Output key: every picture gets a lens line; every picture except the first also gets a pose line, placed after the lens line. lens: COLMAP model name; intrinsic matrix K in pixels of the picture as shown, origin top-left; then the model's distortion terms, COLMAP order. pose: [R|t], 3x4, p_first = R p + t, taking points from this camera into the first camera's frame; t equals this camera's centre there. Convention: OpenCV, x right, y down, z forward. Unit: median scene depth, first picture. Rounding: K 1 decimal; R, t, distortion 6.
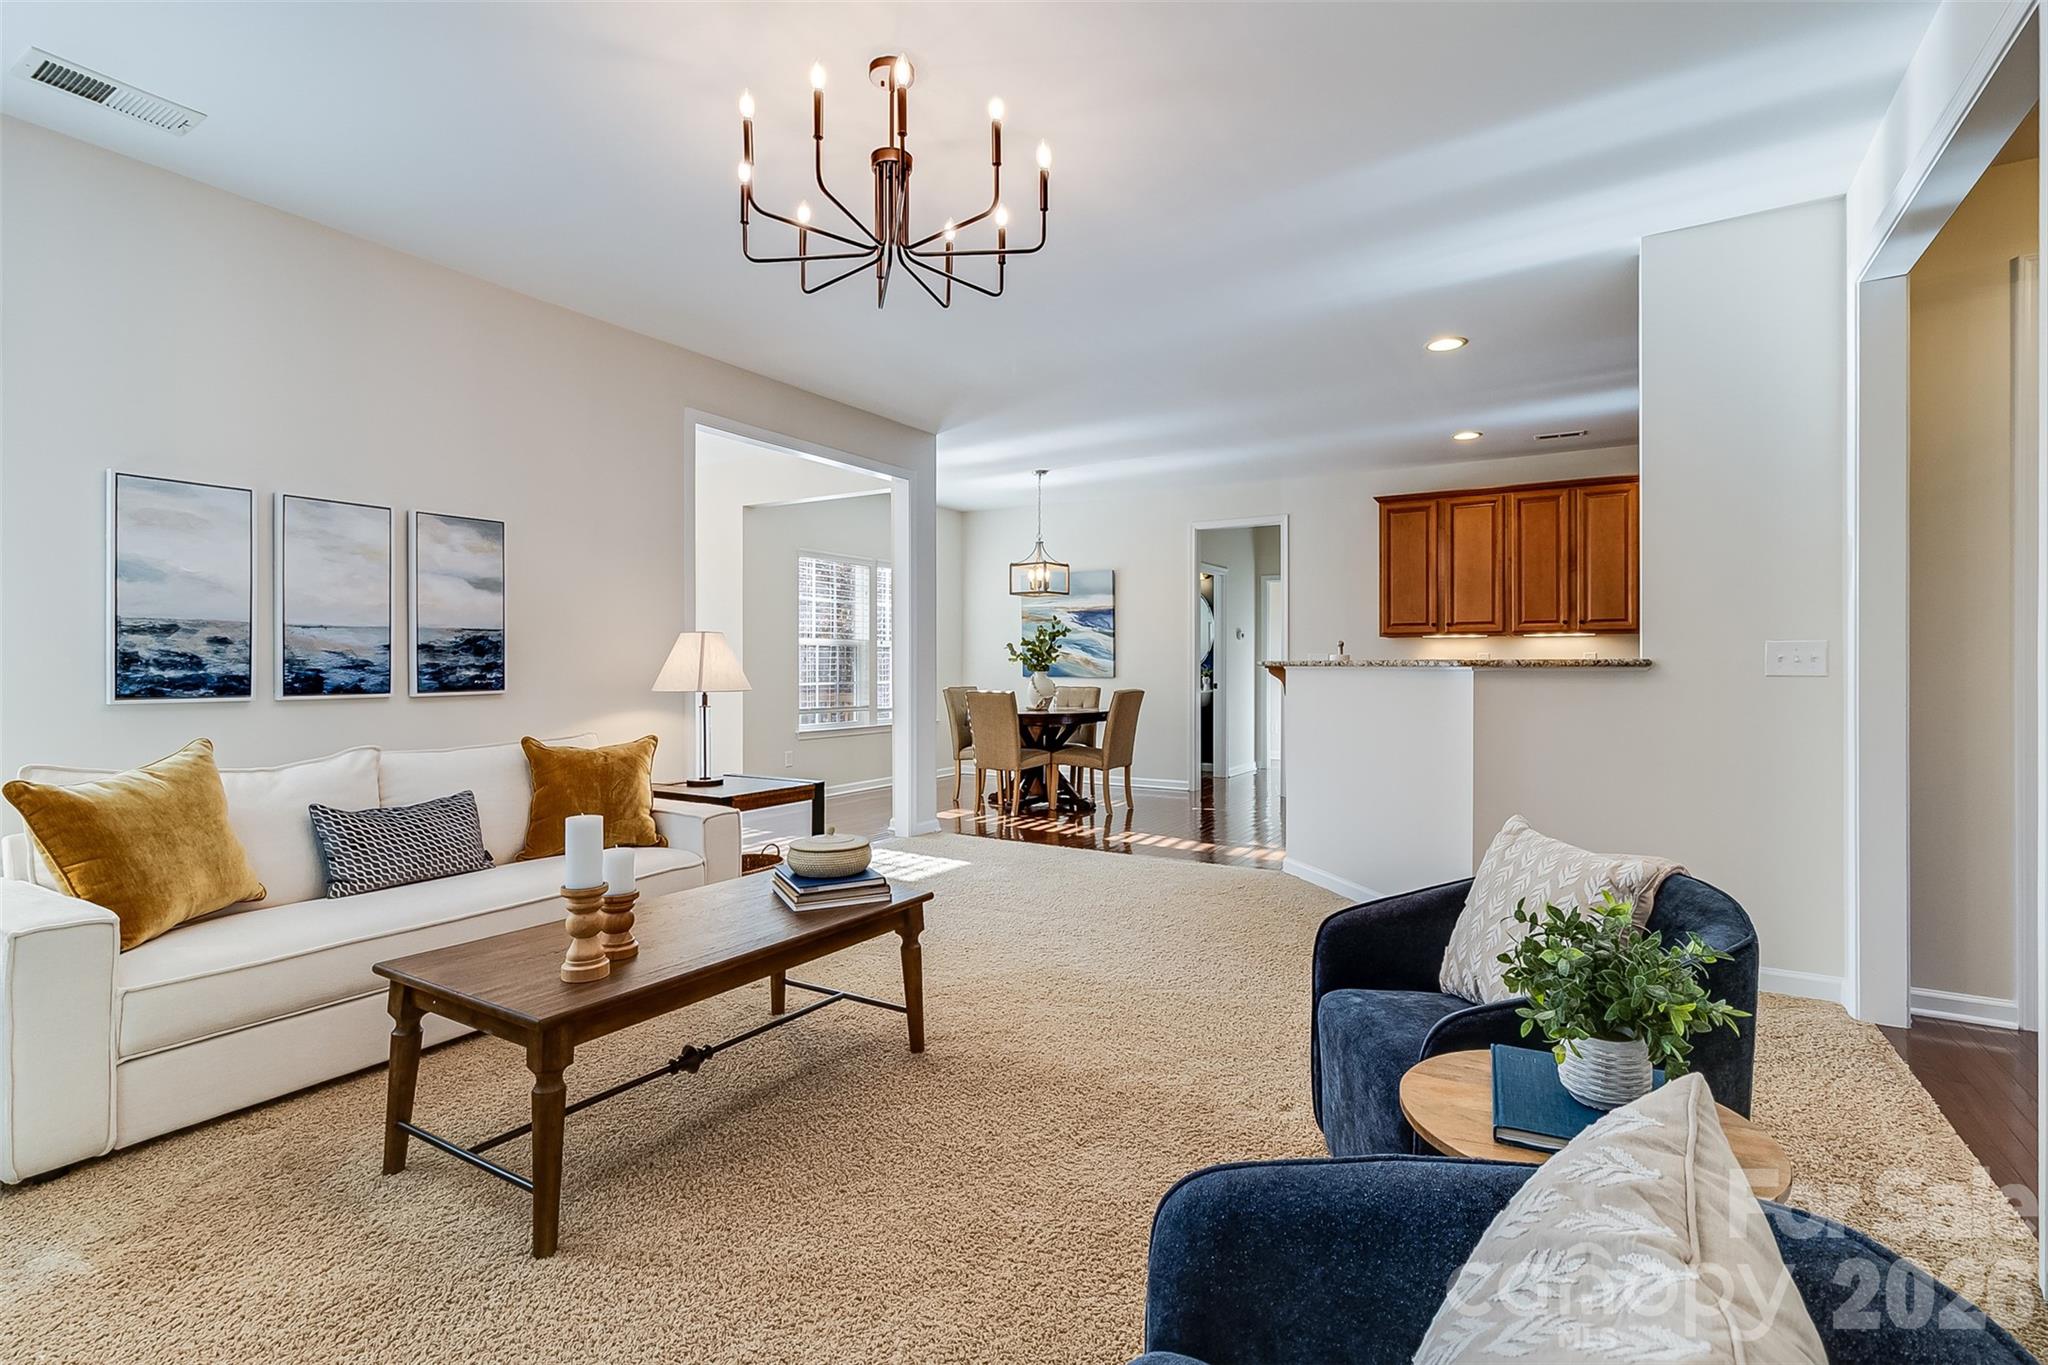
lens RADIAL K [[940.0, 0, 1023.6], [0, 940.0, 673.5], [0, 0, 1]] dist [0.012577, 0.000372]
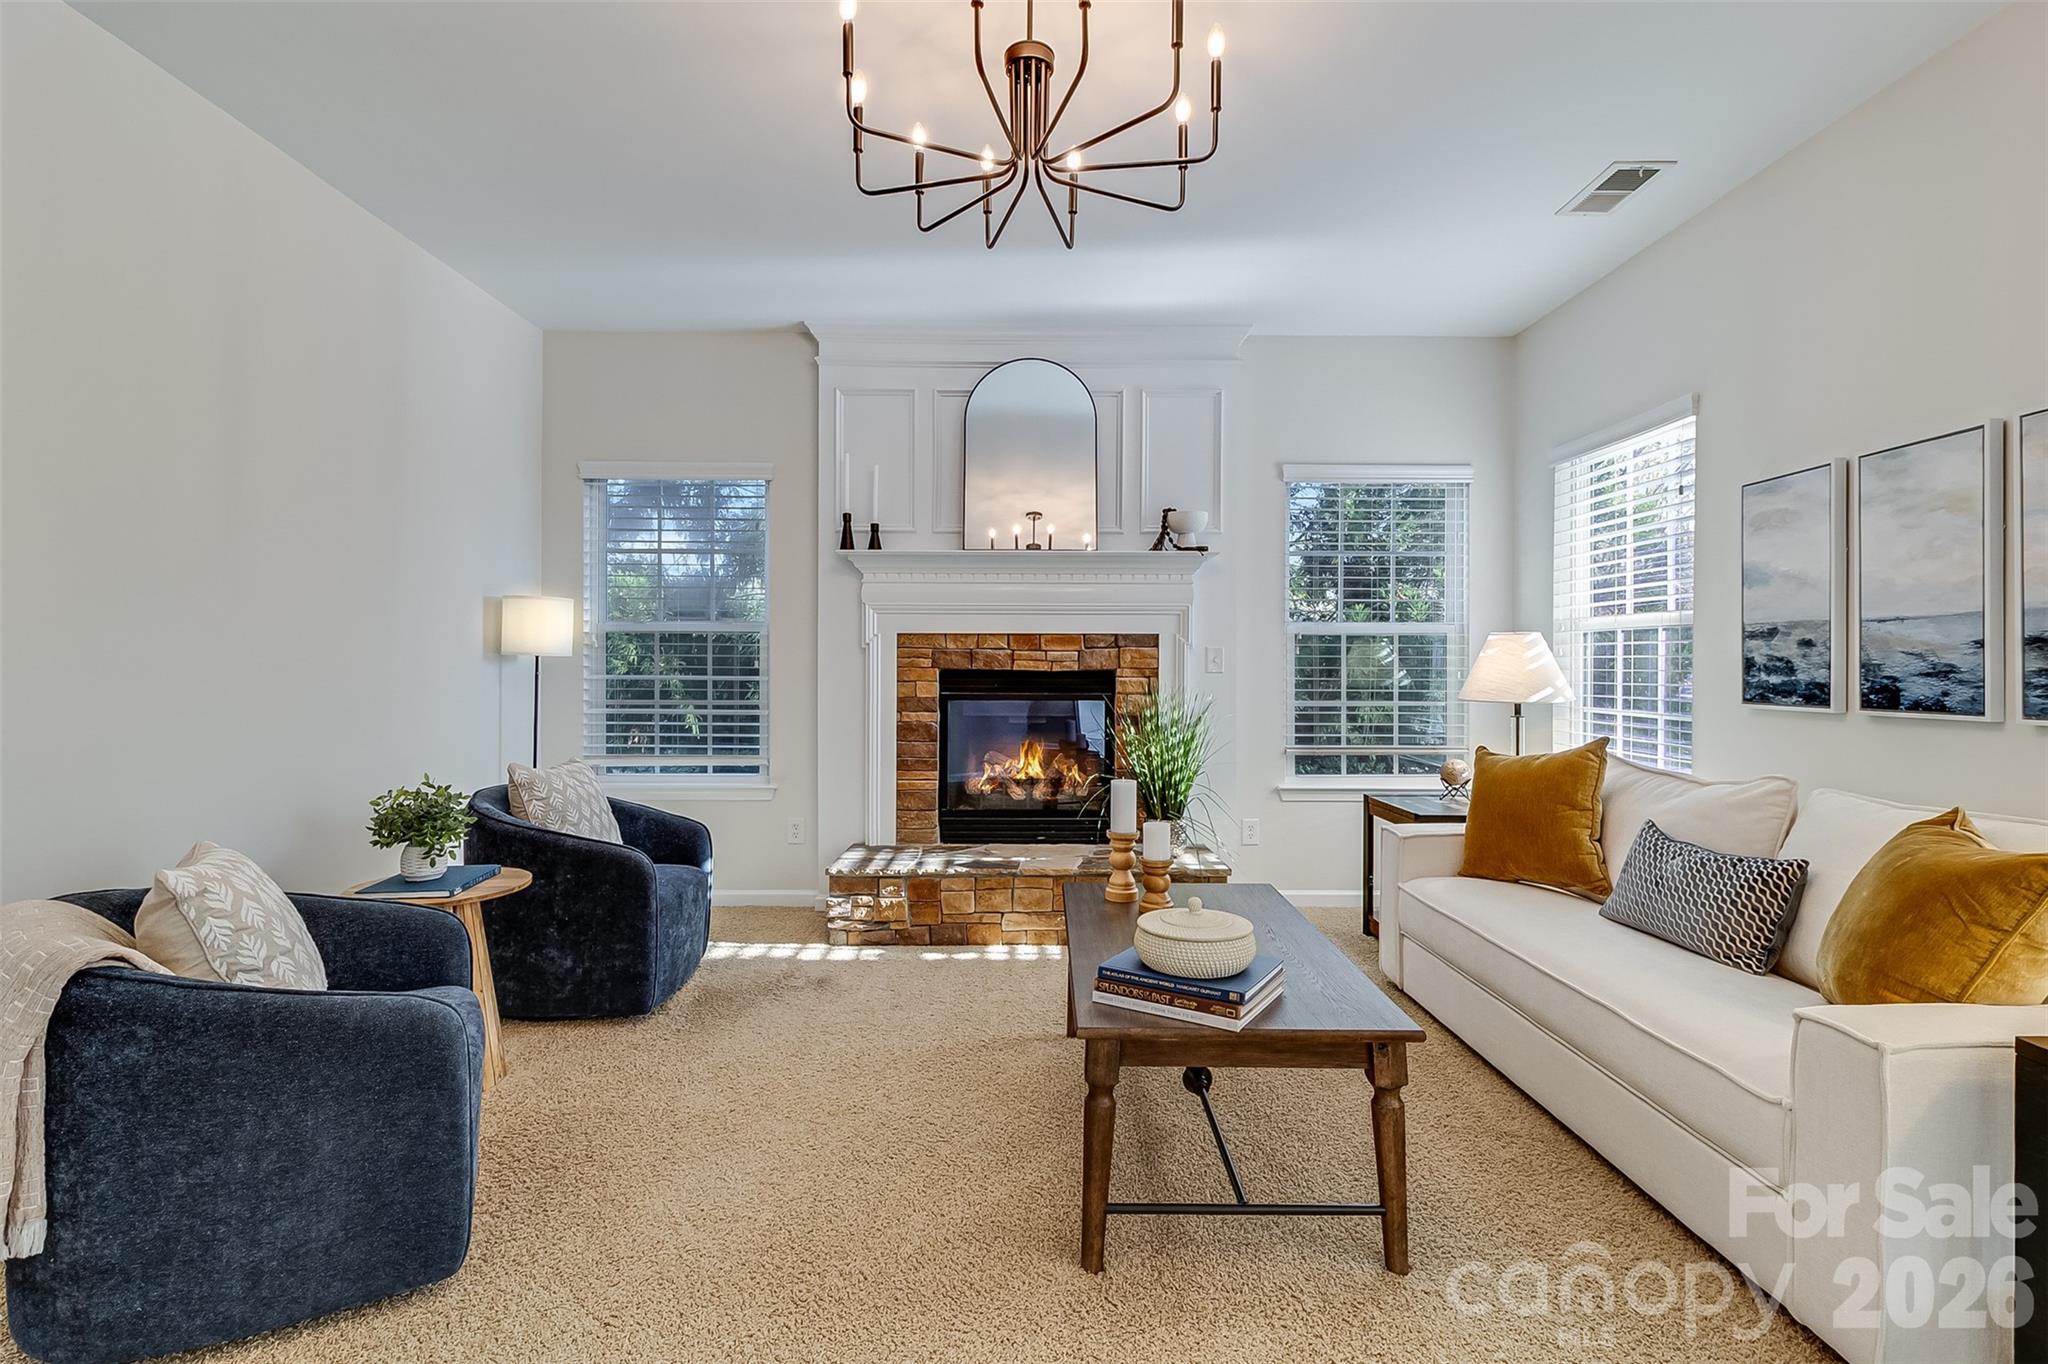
lens RADIAL K [[940.0, 0, 1021.6], [0, 940.0, 674.3], [0, 0, 1]] dist [0.012577, 0.000372]
pose [[-0.849925, 0.002691, -0.526897, 0.233478], [-0.007960, 0.999807, 0.017946, -0.014671], [0.526844, 0.019447, -0.849740, 1.302744]]
